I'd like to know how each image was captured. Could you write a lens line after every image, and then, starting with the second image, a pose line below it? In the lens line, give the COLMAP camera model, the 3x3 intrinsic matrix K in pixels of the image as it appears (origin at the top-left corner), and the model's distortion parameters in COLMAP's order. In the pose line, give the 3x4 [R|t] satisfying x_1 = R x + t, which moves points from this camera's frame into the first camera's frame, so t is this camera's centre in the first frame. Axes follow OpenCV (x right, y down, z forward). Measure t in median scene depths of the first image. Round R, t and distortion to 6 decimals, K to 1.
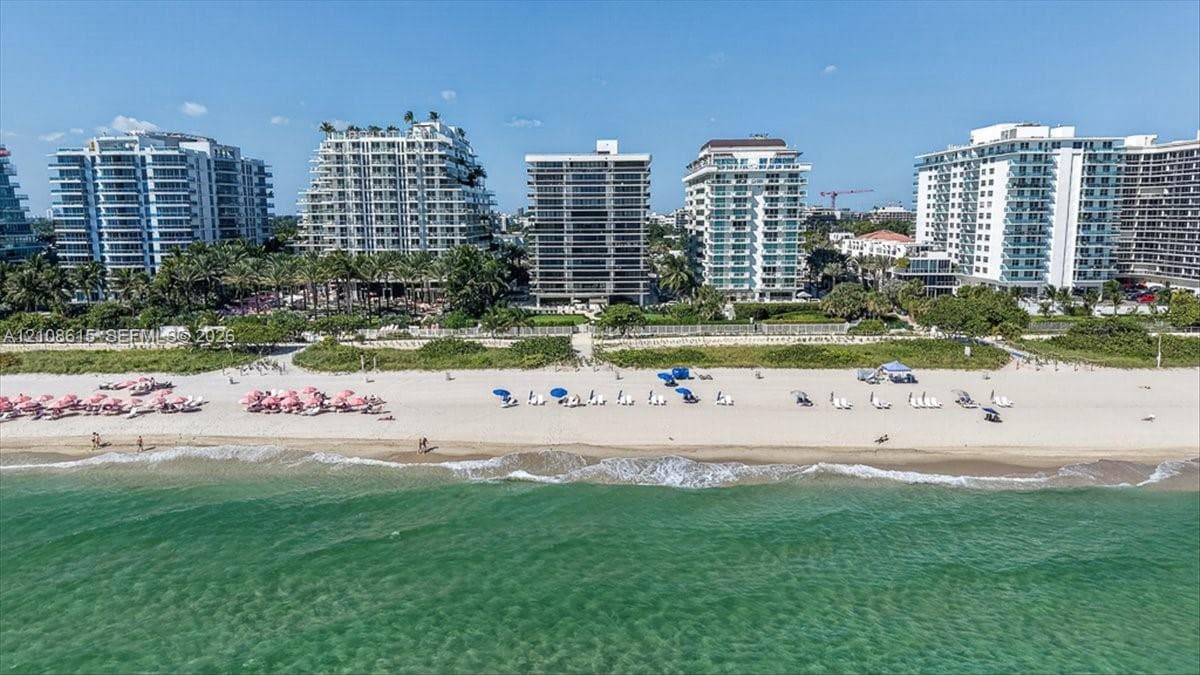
lens RADIAL K [[806.0, 0, 594.9], [0, 806.0, 338.4], [0, 0, 1]] dist [0.027749, -0.006027]
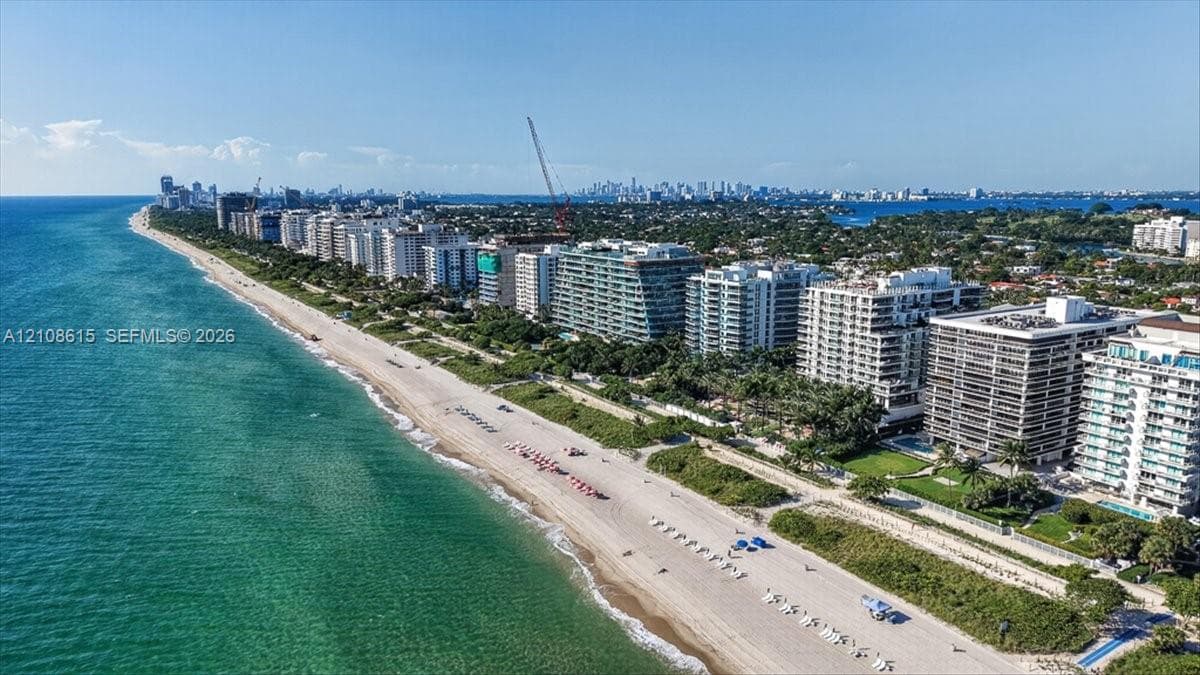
lens RADIAL K [[806.0, 0, 598.8], [0, 806.0, 335.4], [0, 0, 1]] dist [0.027749, -0.006027]
pose [[0.521564, 0.159832, -0.838108, 0.653847], [-0.125983, 0.985957, 0.109627, -0.267780], [0.843860, 0.048410, 0.534375, -0.043523]]
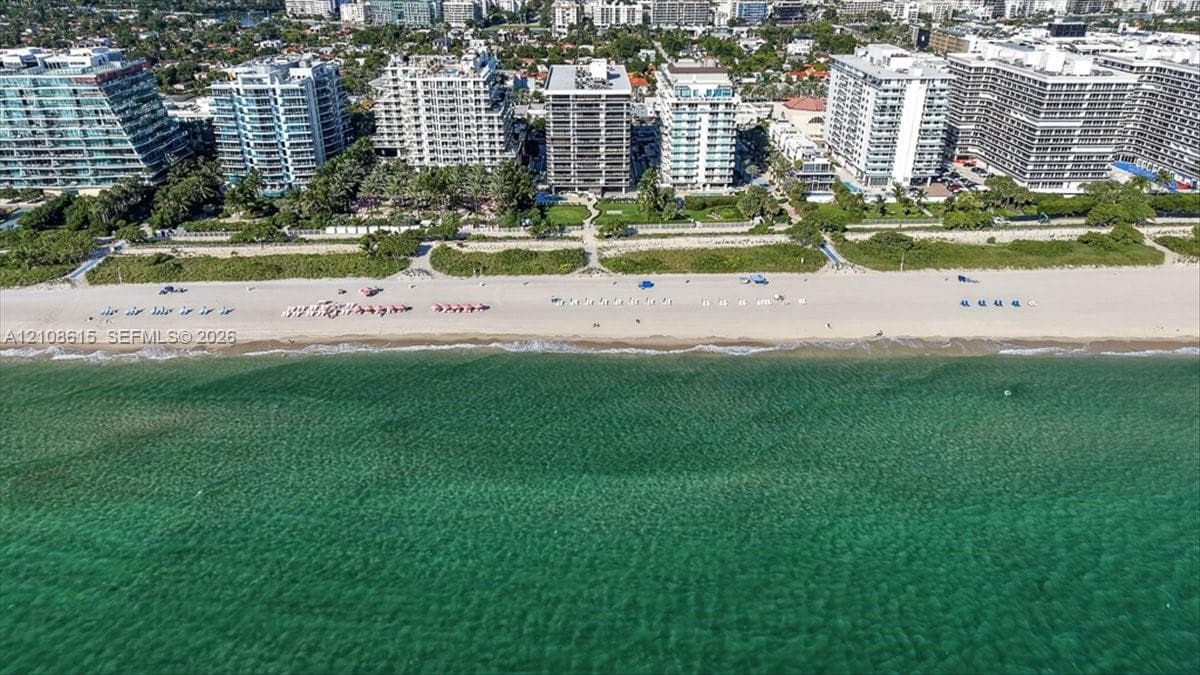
lens RADIAL K [[806.0, 0, 600.7], [0, 806.0, 339.3], [0, 0, 1]] dist [0.027749, -0.006027]
pose [[0.999151, -0.010281, 0.039883, -0.046655], [-0.002202, 0.953625, 0.300989, -0.234202], [-0.041128, -0.300822, 0.952793, -0.502161]]
